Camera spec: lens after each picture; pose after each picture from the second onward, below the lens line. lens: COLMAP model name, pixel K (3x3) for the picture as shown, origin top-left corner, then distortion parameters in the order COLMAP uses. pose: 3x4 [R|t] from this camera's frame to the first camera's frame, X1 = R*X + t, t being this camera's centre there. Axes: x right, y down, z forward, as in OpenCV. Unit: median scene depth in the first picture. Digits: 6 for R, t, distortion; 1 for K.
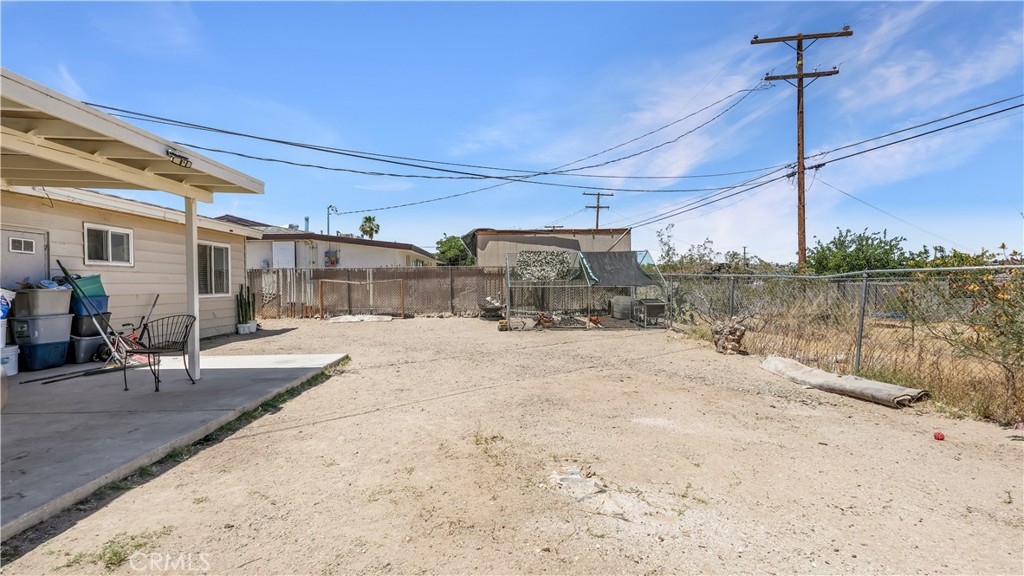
lens RADIAL K [[481.0, 0, 512.0], [0, 481.0, 288.0], [0, 0, 1]] dist [0.012268, -0.000134]
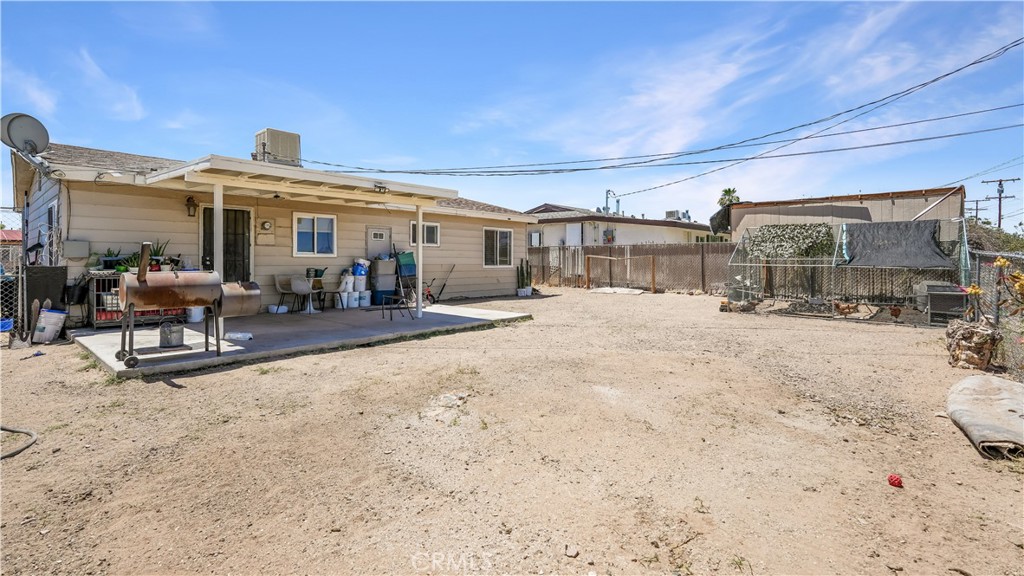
lens RADIAL K [[481.0, 0, 512.0], [0, 481.0, 288.0], [0, 0, 1]] dist [0.012268, -0.000134]
pose [[0.719614, 0.055232, -0.692174, 0.311710], [-0.019020, 0.998025, 0.059863, -0.005425], [0.694114, -0.029914, 0.719244, 0.026861]]
